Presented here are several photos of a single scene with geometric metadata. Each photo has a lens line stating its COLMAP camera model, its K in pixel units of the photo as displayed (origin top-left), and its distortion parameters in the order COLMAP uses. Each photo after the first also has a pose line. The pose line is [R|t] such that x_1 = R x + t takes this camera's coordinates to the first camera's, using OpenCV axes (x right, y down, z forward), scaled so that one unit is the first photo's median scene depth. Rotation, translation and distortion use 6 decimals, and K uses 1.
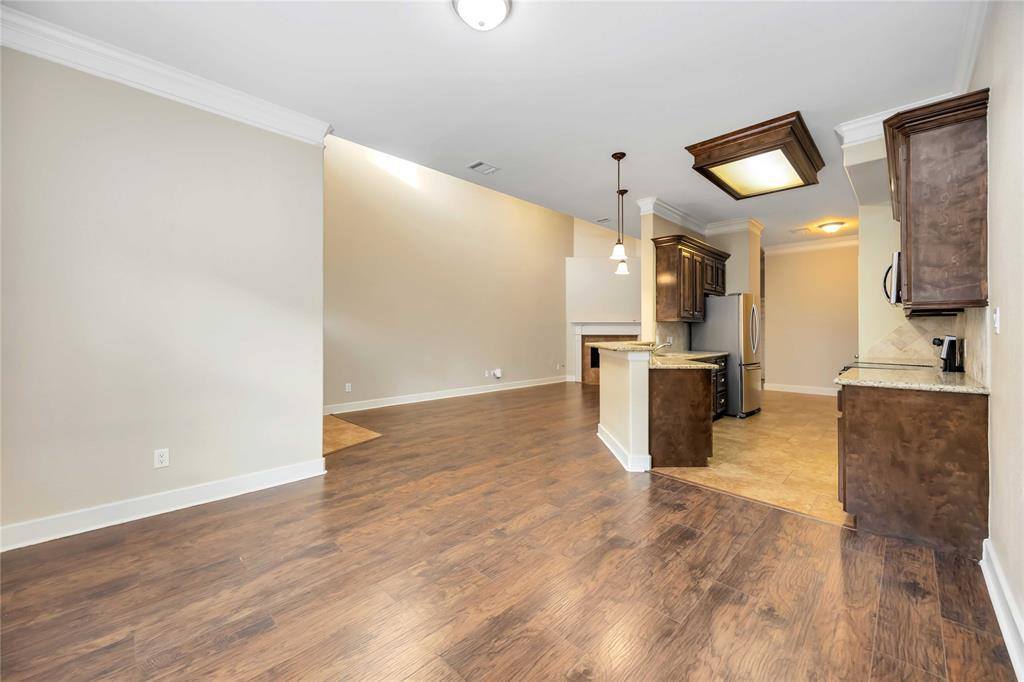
lens RADIAL K [[392.5, 0, 501.9], [0, 392.5, 327.4], [0, 0, 1]] dist [-0.000824, -0.000197]
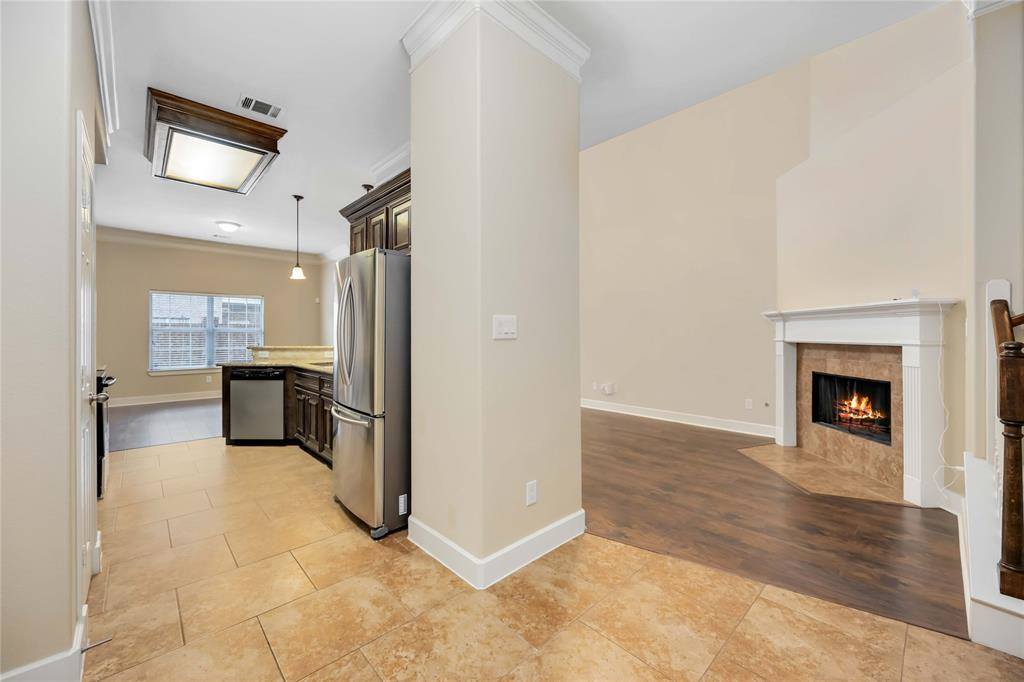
lens RADIAL K [[392.5, 0, 522.8], [0, 392.5, 334.8], [0, 0, 1]] dist [-0.000824, -0.000197]
pose [[-0.004101, 0.001473, -0.999991, 2.101723], [0.014439, 0.999895, 0.001413, 0.024207], [0.999887, -0.014433, -0.004121, 2.313552]]
